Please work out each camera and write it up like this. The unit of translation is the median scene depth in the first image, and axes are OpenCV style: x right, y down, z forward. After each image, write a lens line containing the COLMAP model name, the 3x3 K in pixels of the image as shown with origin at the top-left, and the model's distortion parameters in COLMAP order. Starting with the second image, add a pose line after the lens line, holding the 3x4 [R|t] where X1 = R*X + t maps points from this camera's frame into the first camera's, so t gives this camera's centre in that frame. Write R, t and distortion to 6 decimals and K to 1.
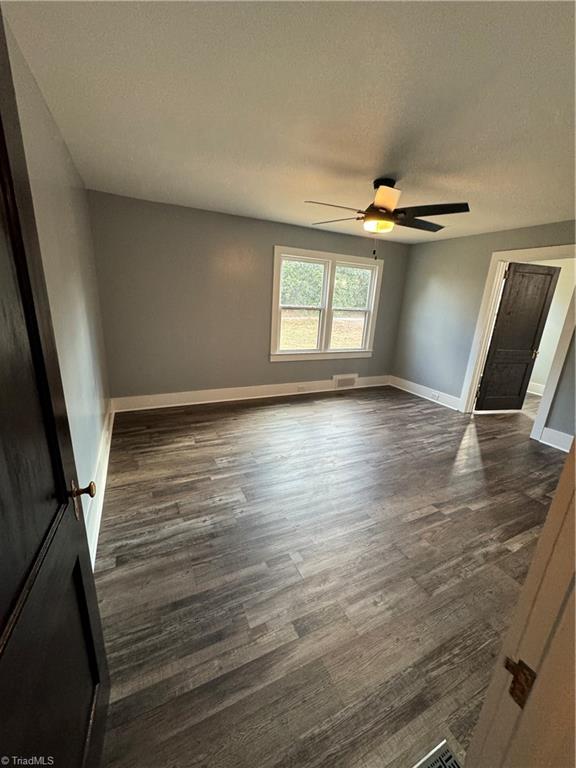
lens RADIAL K [[305.2, 0, 289.3], [0, 305.2, 383.9], [0, 0, 1]] dist [-0.000998, 0.000154]
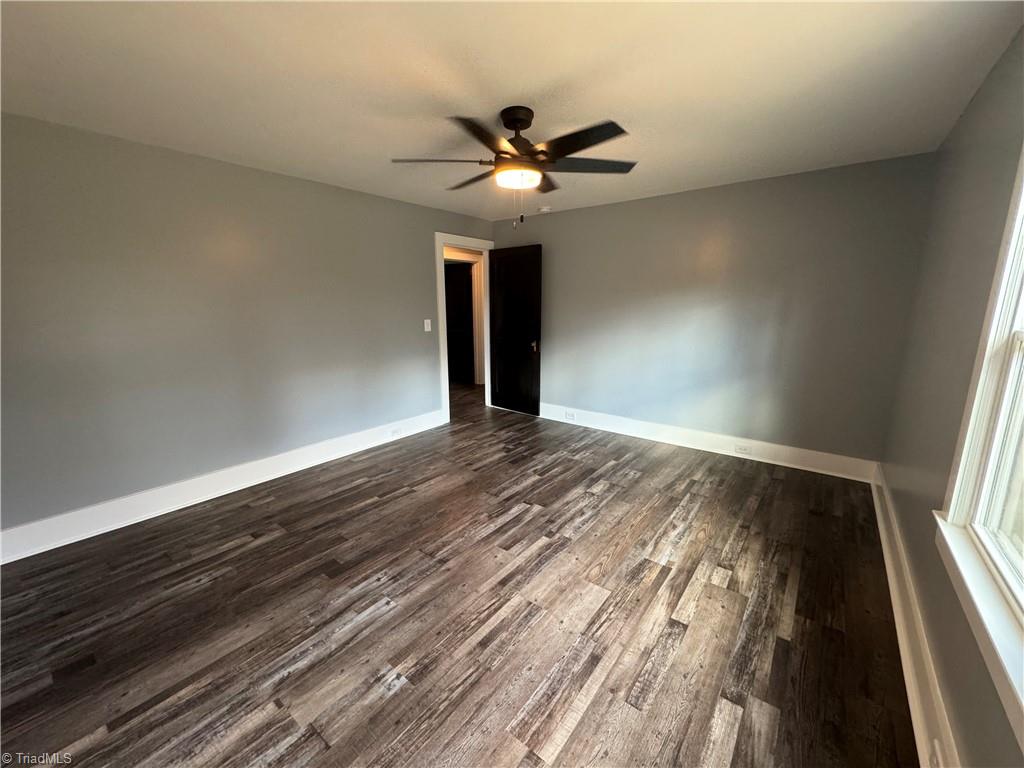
lens RADIAL K [[406.9, 0, 512.5], [0, 406.9, 381.7], [0, 0, 1]] dist [-0.000998, 0.000154]
pose [[-0.896202, 0.036585, -0.442134, 0.552537], [-0.165647, 0.896926, 0.409982, -0.377215], [0.411561, 0.440665, -0.797767, 1.472904]]
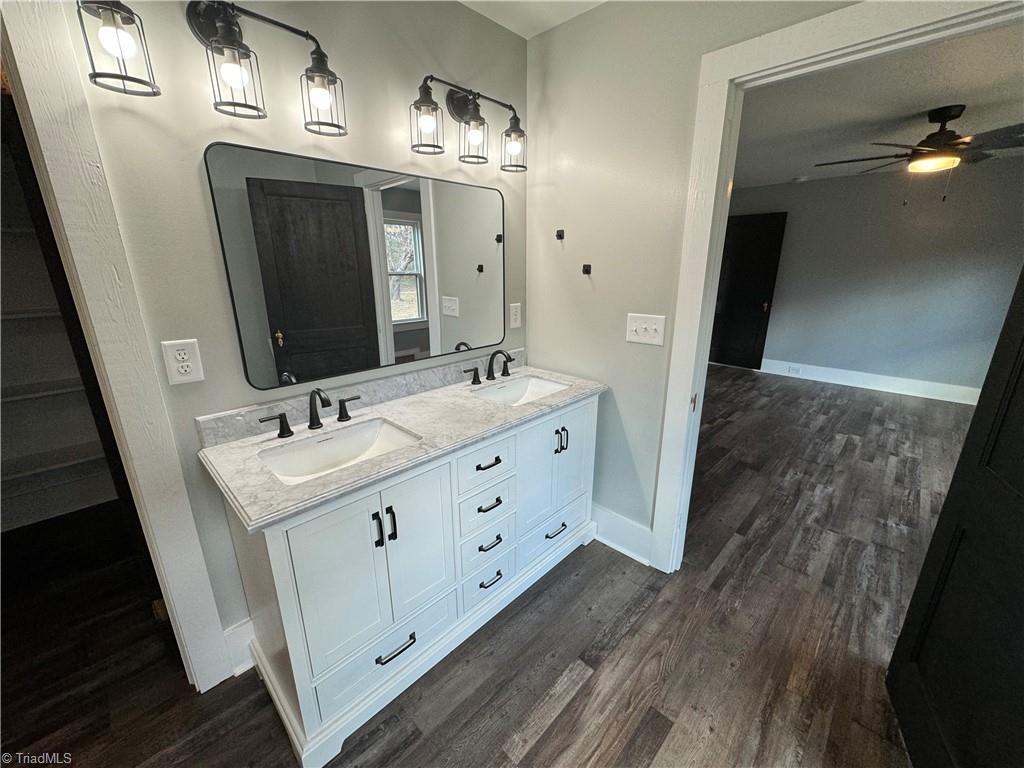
lens RADIAL K [[406.9, 0, 512.5], [0, 406.9, 381.7], [0, 0, 1]] dist [-0.000998, 0.000154]
pose [[-0.940481, 0.043518, -0.337049, 1.345395], [-0.140106, 0.853915, 0.501198, -0.318438], [0.309622, 0.518590, -0.796993, 1.414502]]
